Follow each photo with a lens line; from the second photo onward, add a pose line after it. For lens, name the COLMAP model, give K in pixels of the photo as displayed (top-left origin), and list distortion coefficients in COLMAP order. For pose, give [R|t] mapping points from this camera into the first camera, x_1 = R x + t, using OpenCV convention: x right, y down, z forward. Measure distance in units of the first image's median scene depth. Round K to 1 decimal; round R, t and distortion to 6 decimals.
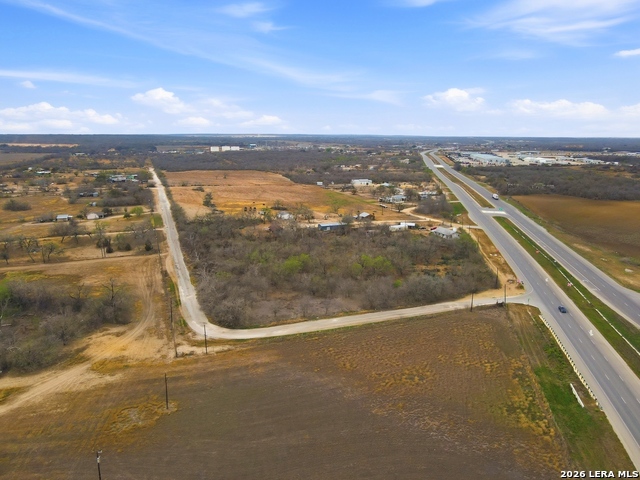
lens RADIAL K [[470.9, 0, 320.0], [0, 470.9, 240.0], [0, 0, 1]] dist [0.010699, 0.006570]
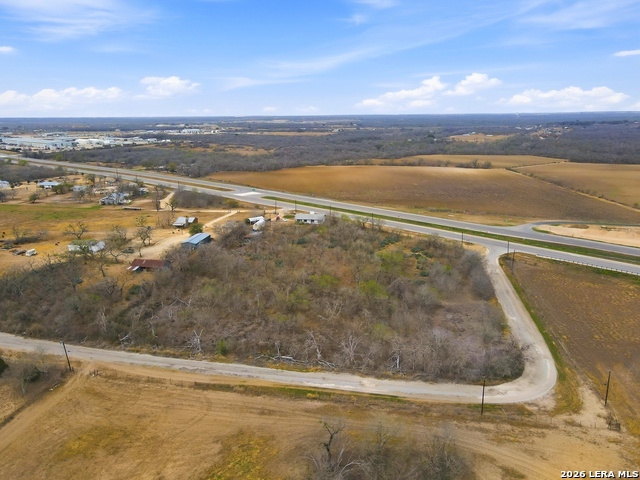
lens RADIAL K [[470.9, 0, 320.0], [0, 470.9, 240.0], [0, 0, 1]] dist [0.010699, 0.006570]
pose [[0.504738, -0.227758, 0.832686, -0.711824], [0.193867, 0.969837, 0.147759, -0.148497], [-0.841222, 0.086851, 0.533668, 0.655333]]
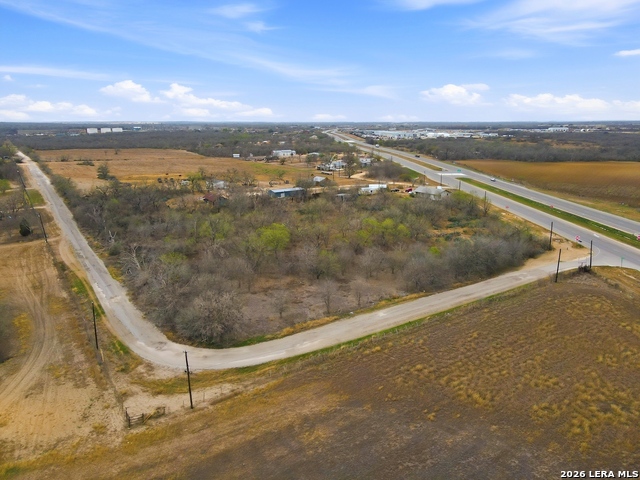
lens RADIAL K [[470.9, 0, 320.0], [0, 470.9, 240.0], [0, 0, 1]] dist [0.010699, 0.006570]
pose [[0.972774, -0.065596, 0.222278, -0.142861], [0.060033, 0.997693, 0.031701, 0.039798], [-0.223845, -0.017494, 0.974468, 0.338357]]
